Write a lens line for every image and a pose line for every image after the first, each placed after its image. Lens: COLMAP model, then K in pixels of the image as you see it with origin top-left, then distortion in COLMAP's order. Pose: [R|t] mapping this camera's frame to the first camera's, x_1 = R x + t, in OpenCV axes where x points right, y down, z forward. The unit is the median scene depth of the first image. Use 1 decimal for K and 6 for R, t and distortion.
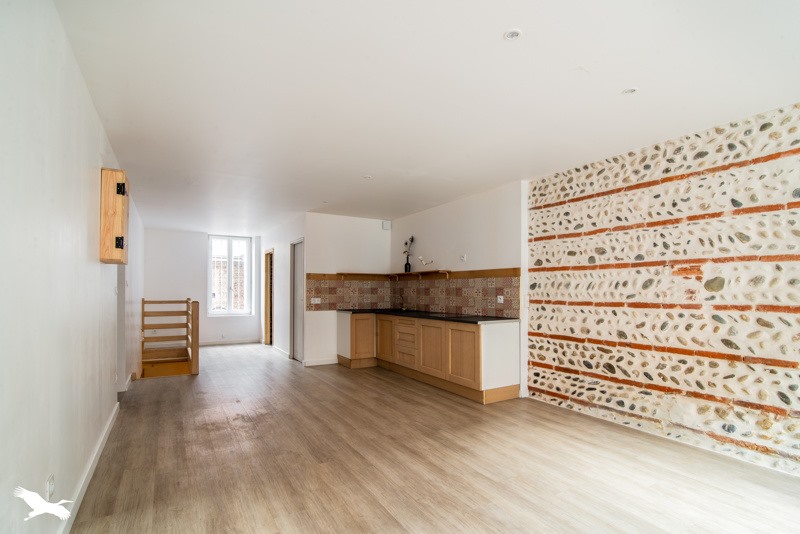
lens RADIAL K [[391.4, 0, 399.3], [0, 391.4, 292.4], [0, 0, 1]] dist [-0.001059, -0.000223]
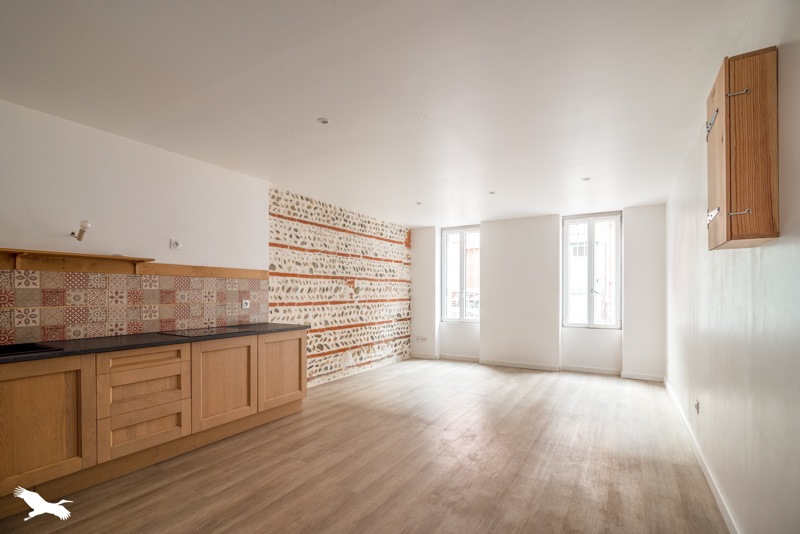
lens RADIAL K [[391.4, 0, 399.3], [0, 391.4, 292.4], [0, 0, 1]] dist [-0.001059, -0.000223]
pose [[-0.485445, -0.004847, 0.874254, -0.755816], [-0.000474, 0.999986, 0.005280, -0.014953], [-0.874267, 0.002148, -0.485440, 1.264389]]
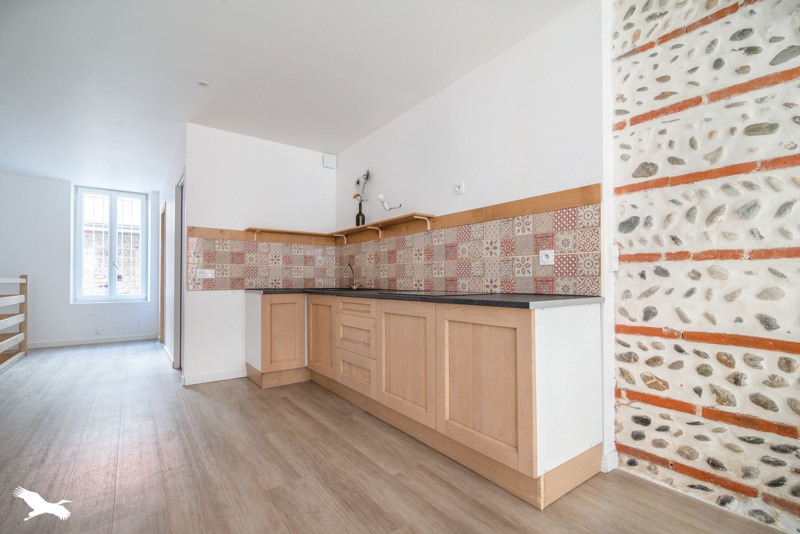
lens RADIAL K [[366.4, 0, 398.4], [0, 366.4, 276.8], [0, 0, 1]] dist [-0.000032, -0.000049]
pose [[0.994876, -0.002581, 0.101067, 0.034171], [0.003816, 0.999920, -0.012027, 0.051958], [-0.101028, 0.012351, 0.994807, 0.640123]]
